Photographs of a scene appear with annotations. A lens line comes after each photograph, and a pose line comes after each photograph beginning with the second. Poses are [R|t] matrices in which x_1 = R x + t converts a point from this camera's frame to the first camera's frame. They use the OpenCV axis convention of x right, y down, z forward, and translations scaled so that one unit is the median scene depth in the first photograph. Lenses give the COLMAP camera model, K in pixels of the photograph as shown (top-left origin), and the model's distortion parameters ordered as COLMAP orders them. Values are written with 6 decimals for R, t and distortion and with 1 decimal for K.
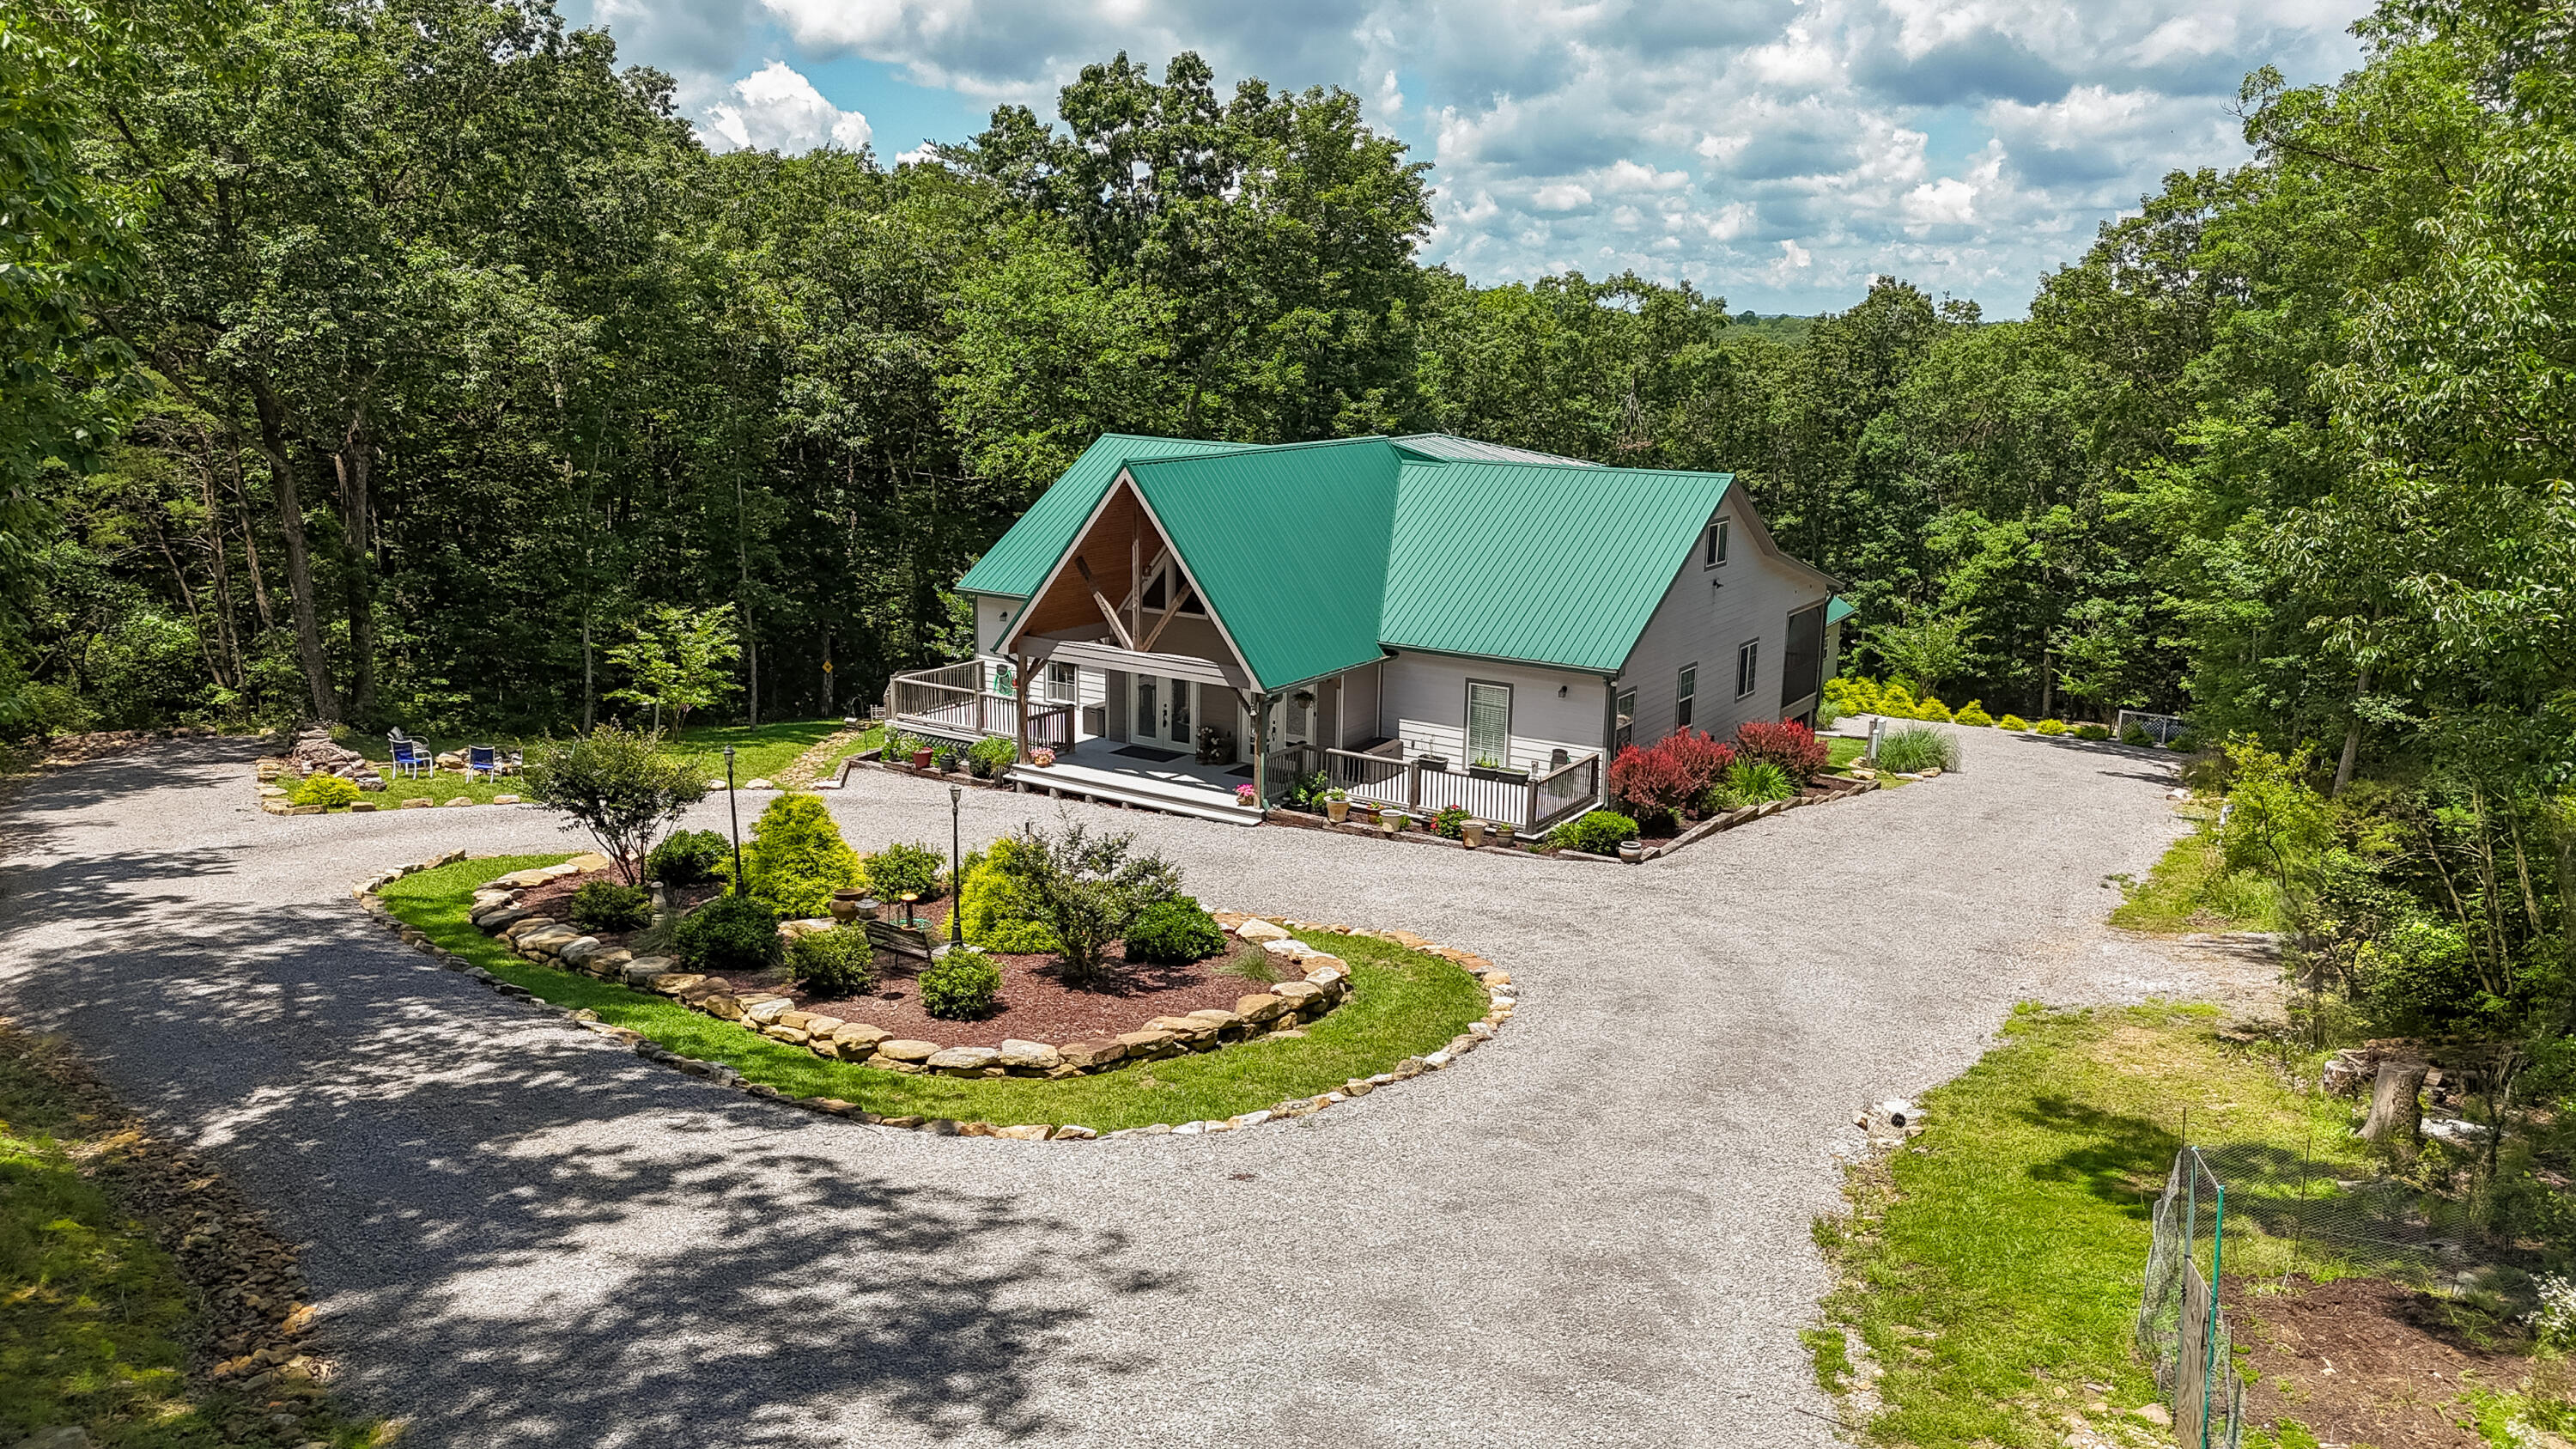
lens RADIAL K [[1949.3, 0, 1288.0], [0, 1949.3, 724.5], [0, 0, 1]] dist [0.042298, -0.003383]
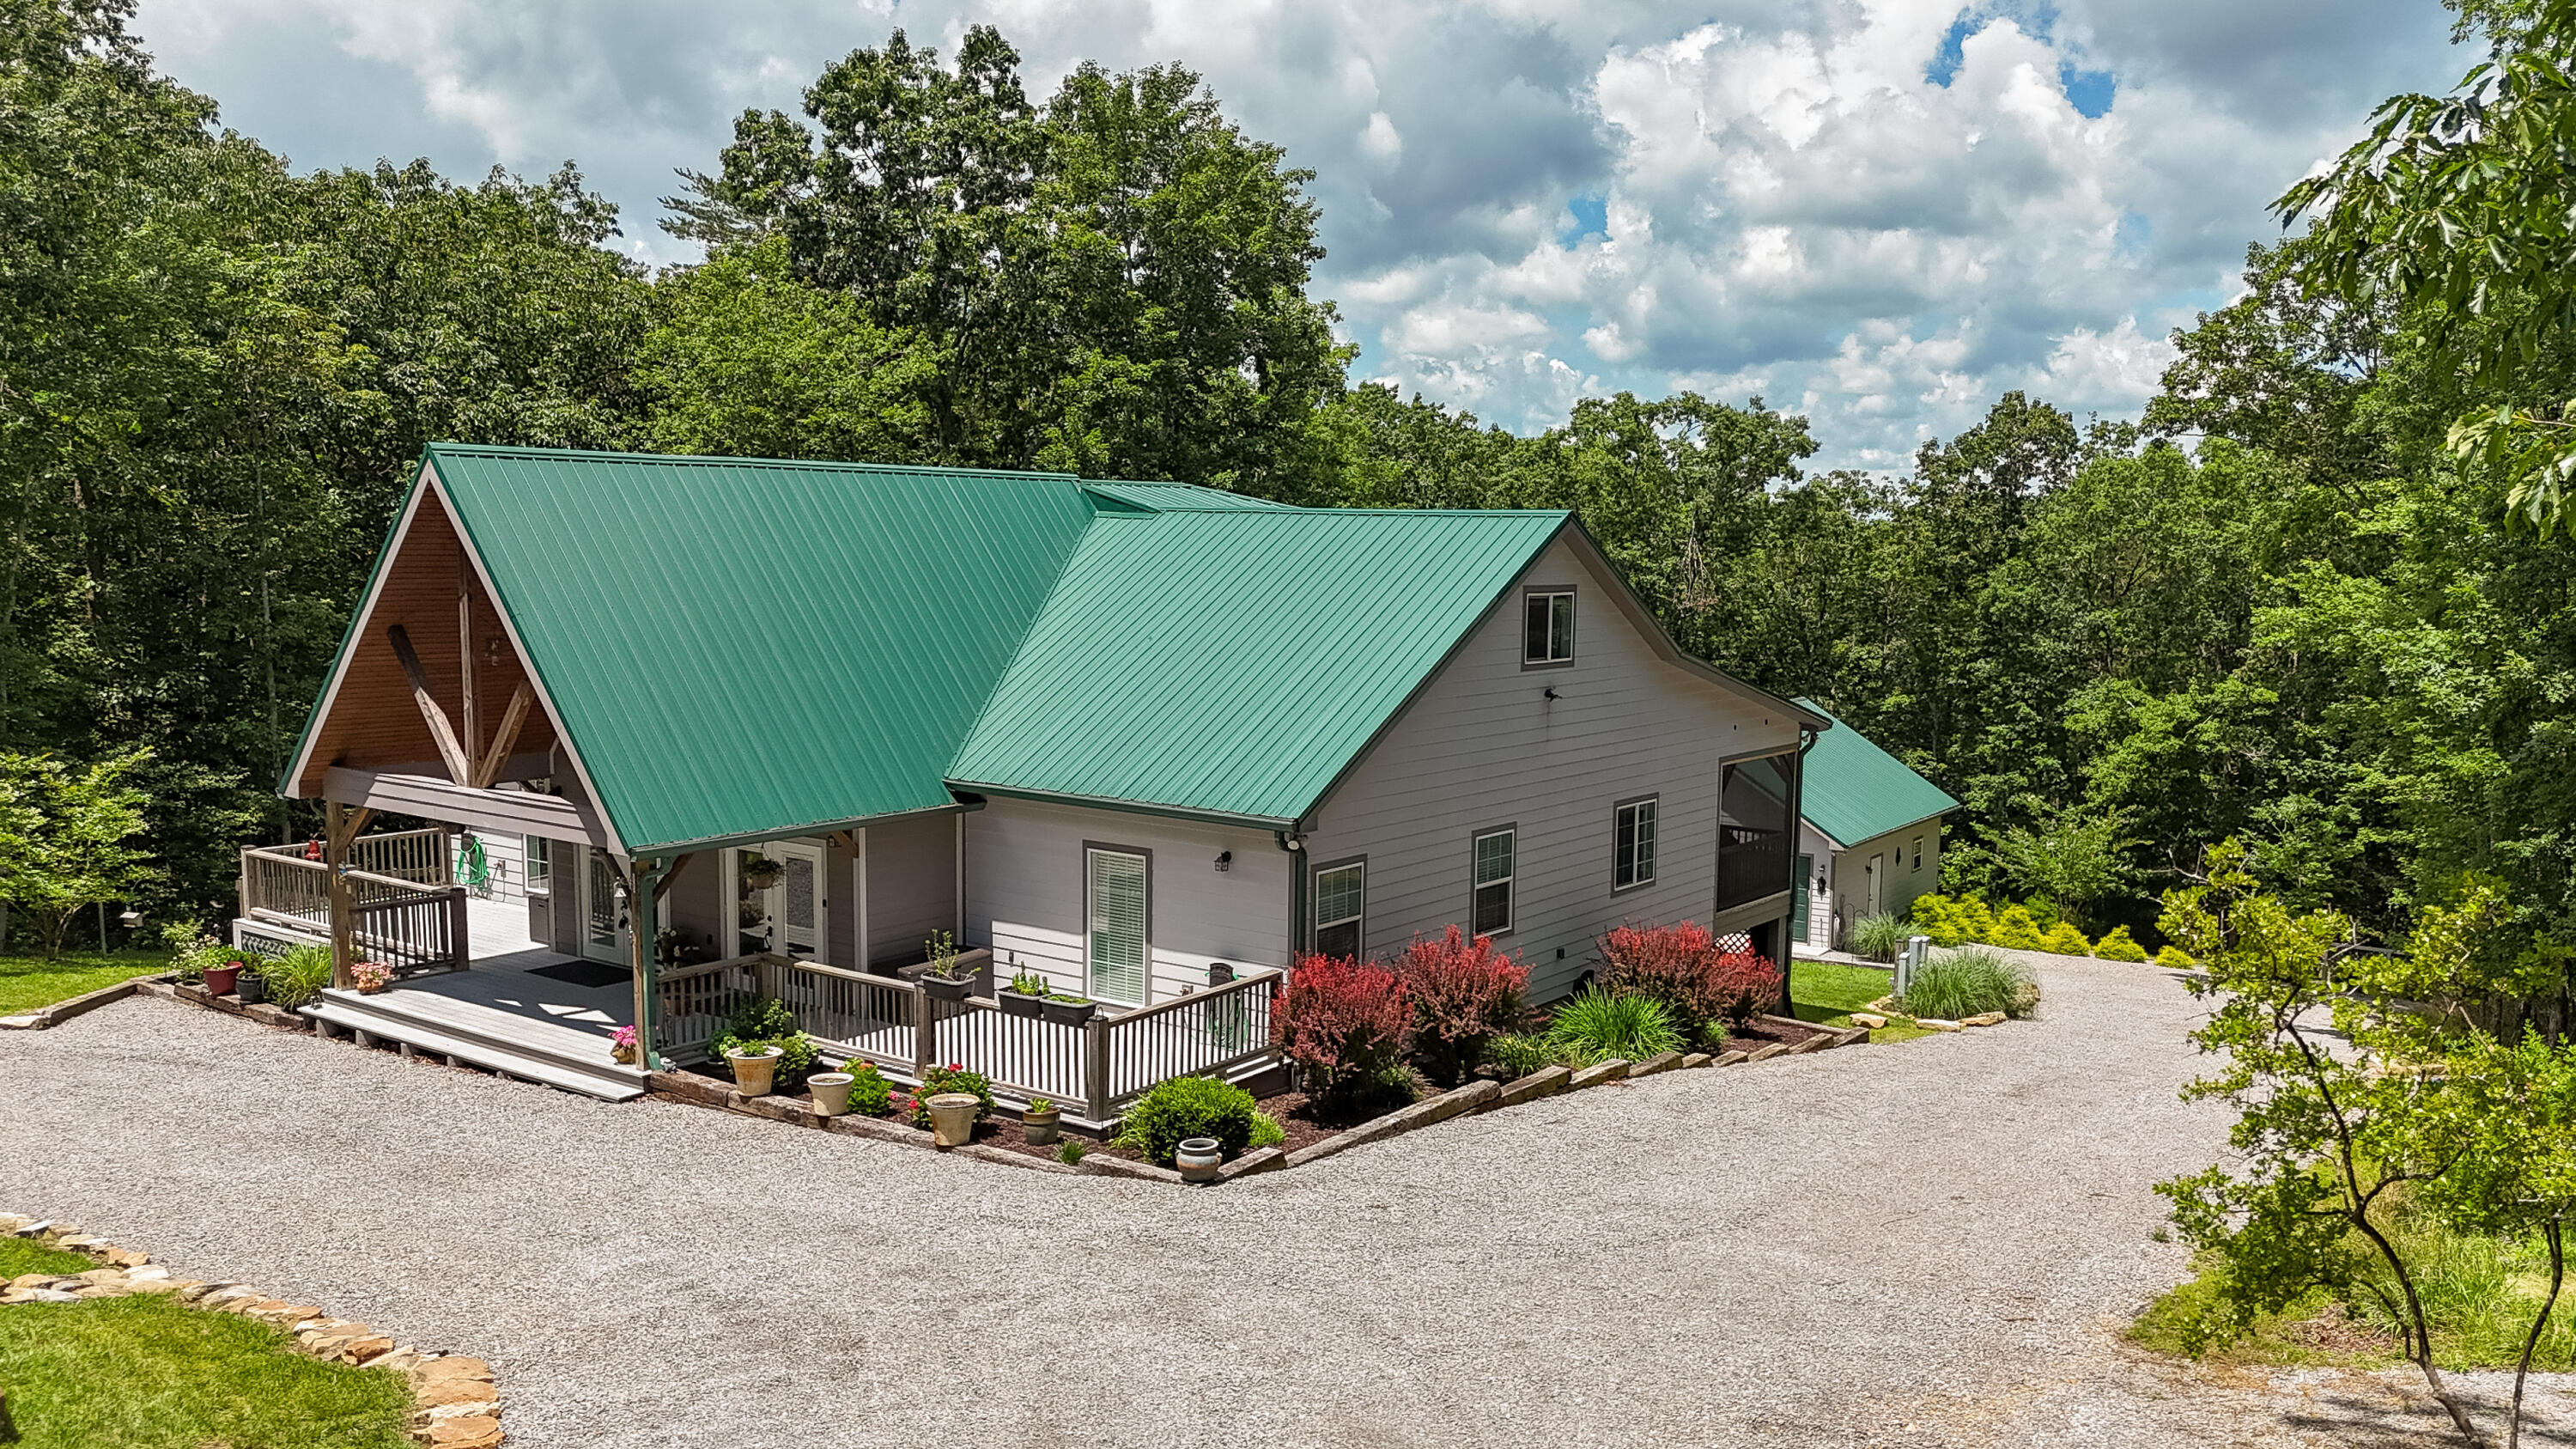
lens RADIAL K [[1975.8, 0, 1462.1], [0, 1975.8, 764.4], [0, 0, 1]] dist [0.055324, -0.004565]
pose [[0.999177, 0.003102, -0.040453, 0.183711], [-0.007433, 0.994191, -0.107374, 0.012613], [0.039885, 0.107587, 0.993395, 0.336487]]
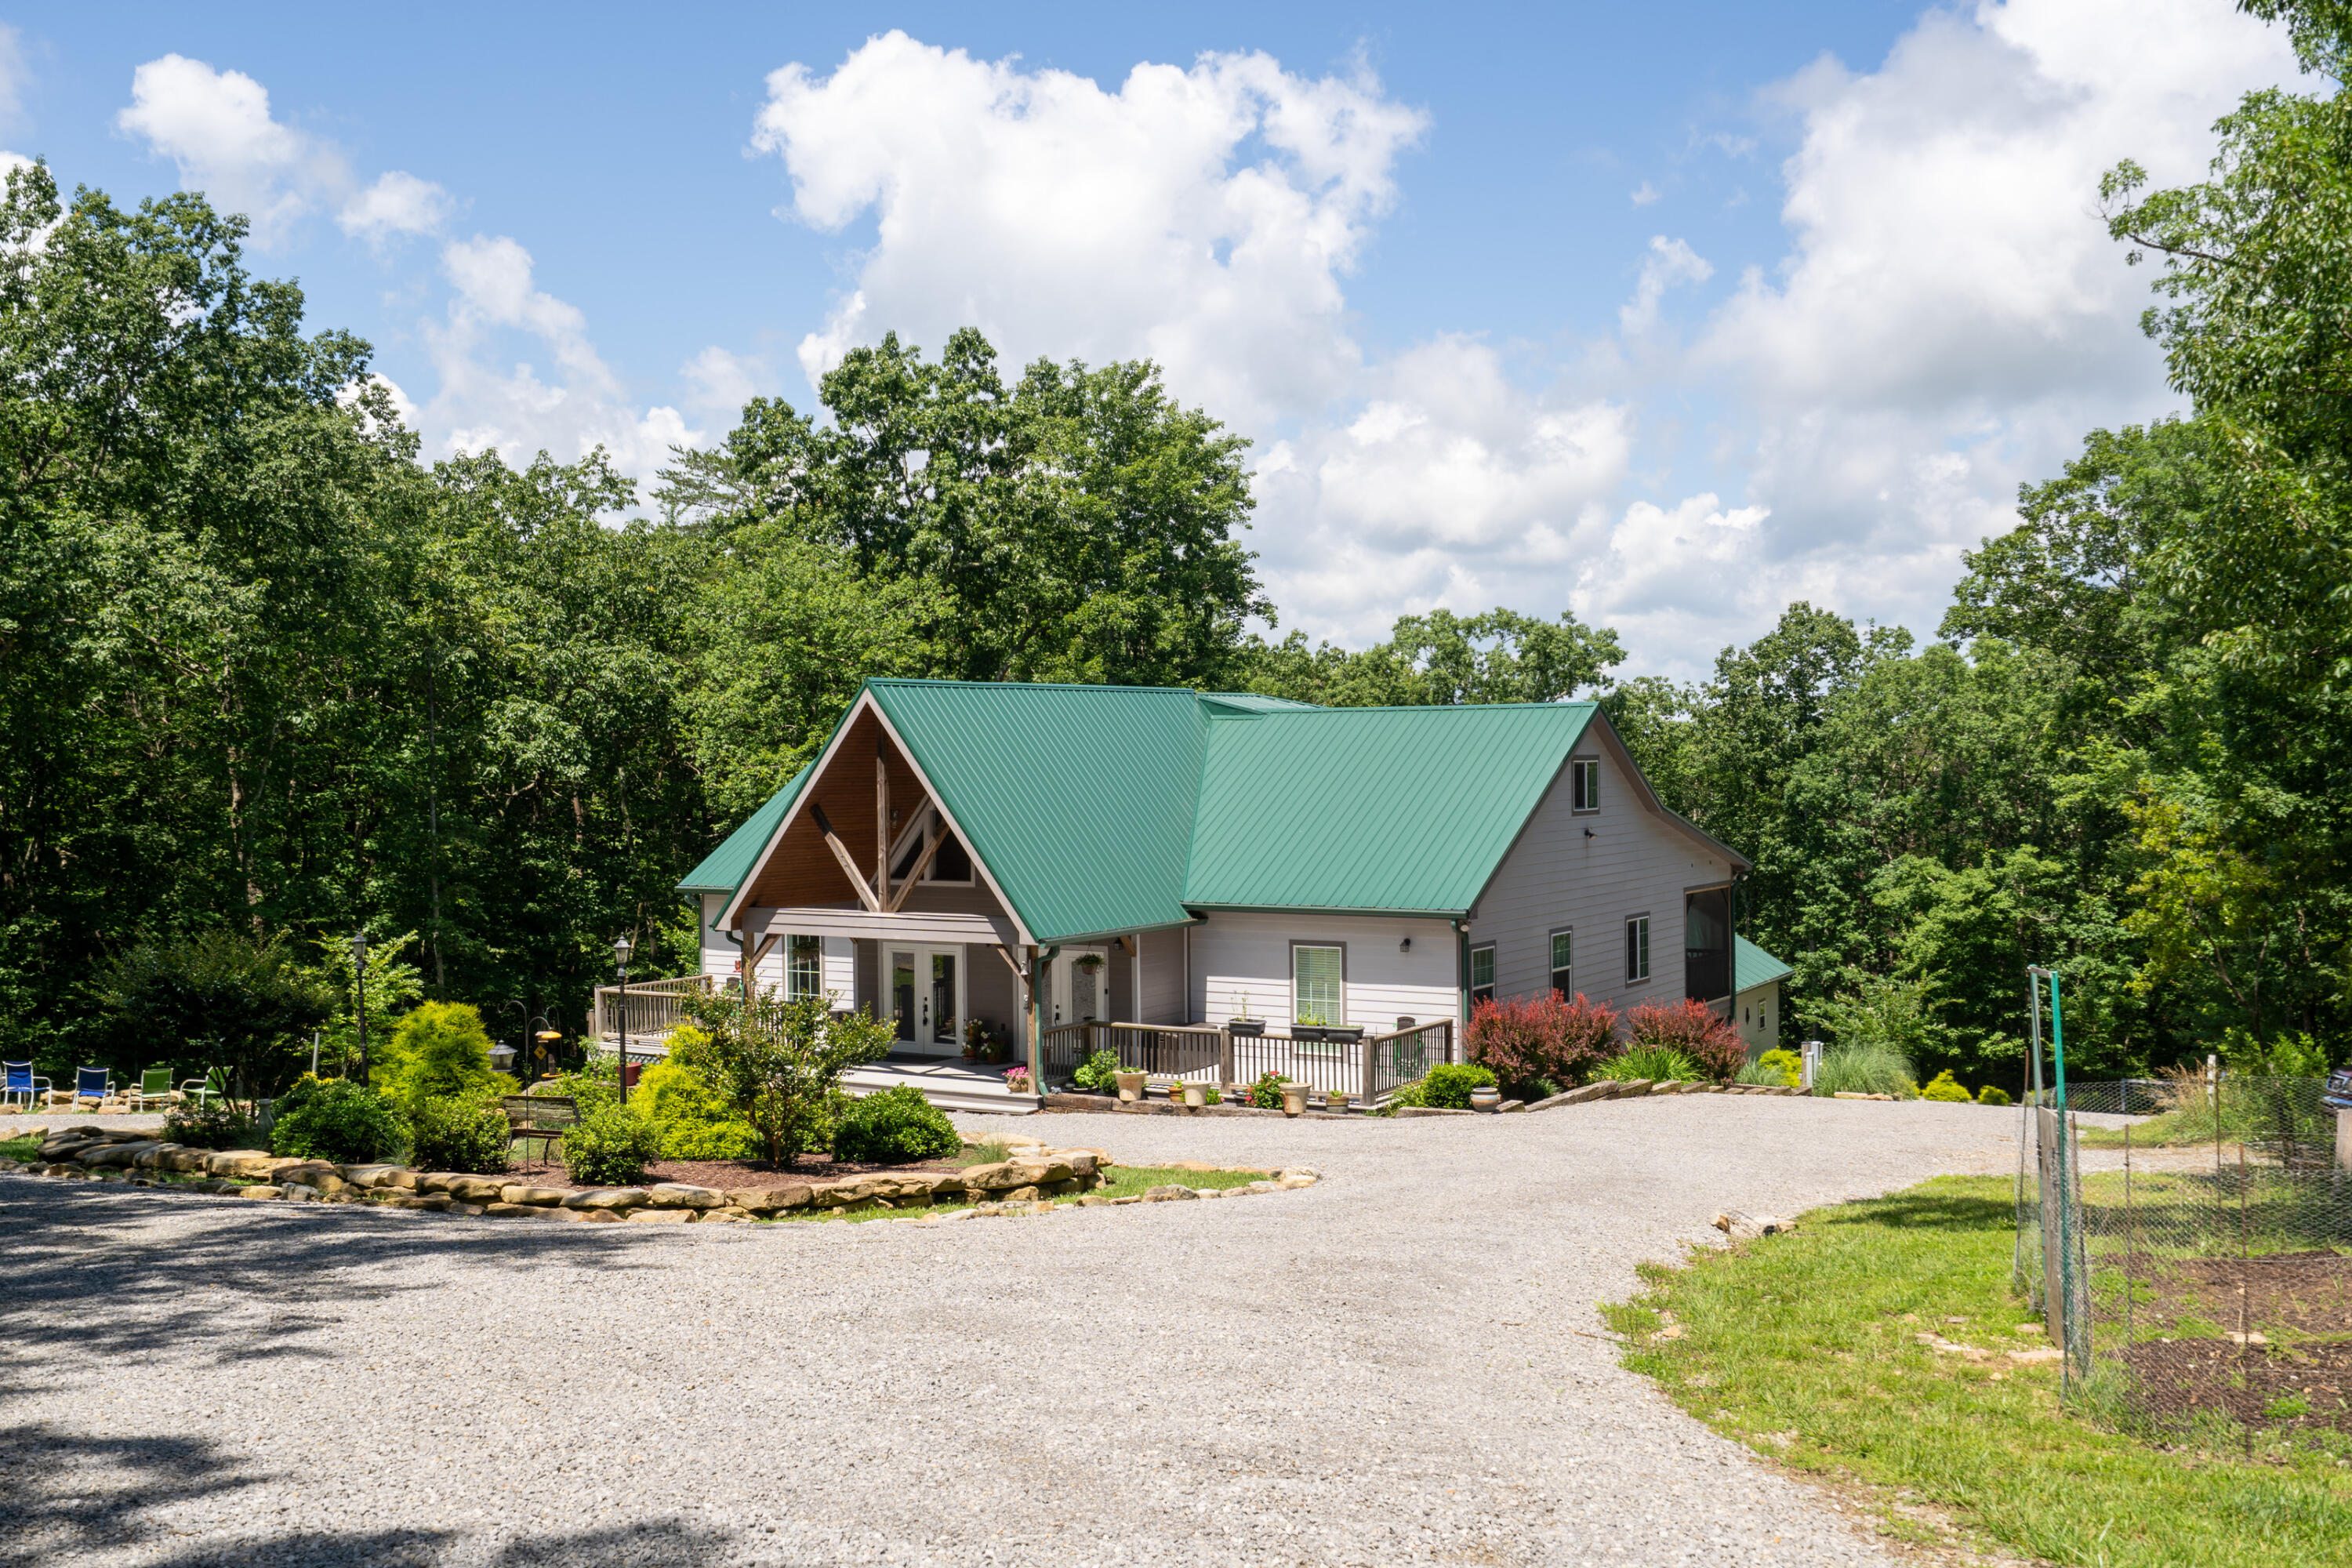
lens RADIAL K [[2367.8, 0, 1176.0], [0, 2367.8, 784.0], [0, 0, 1]] dist [-0.009942, 0.016096]
pose [[0.999473, -0.030378, 0.011460, 0.027795], [0.032133, 0.976074, -0.215051, 0.100478], [-0.004653, 0.215306, 0.976536, 0.009728]]
